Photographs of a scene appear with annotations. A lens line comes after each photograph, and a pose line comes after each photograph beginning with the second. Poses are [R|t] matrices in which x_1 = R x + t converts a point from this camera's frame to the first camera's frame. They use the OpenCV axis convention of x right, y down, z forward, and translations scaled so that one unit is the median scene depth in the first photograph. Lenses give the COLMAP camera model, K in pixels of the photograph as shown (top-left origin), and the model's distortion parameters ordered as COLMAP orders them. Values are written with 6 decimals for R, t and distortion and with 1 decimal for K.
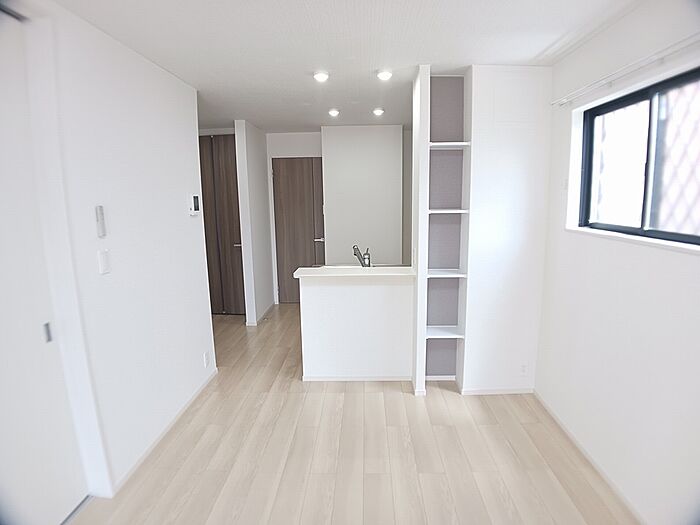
lens RADIAL K [[390.2, 0, 364.4], [0, 390.2, 261.6], [0, 0, 1]] dist [-0.027158, -0.000590]
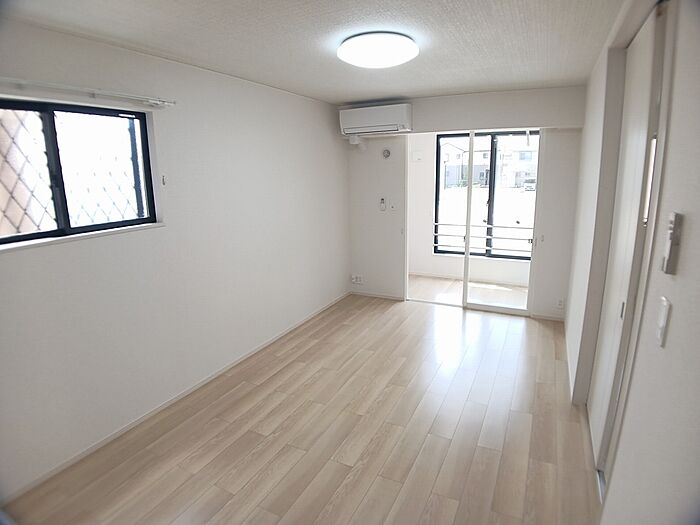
lens RADIAL K [[390.2, 0, 364.4], [0, 390.2, 261.6], [0, 0, 1]] dist [-0.027158, -0.000590]
pose [[-0.909120, -0.070183, 0.410578, -0.505351], [0.093710, 0.925972, 0.365779, -0.299836], [-0.405856, 0.371012, -0.835243, 1.480782]]
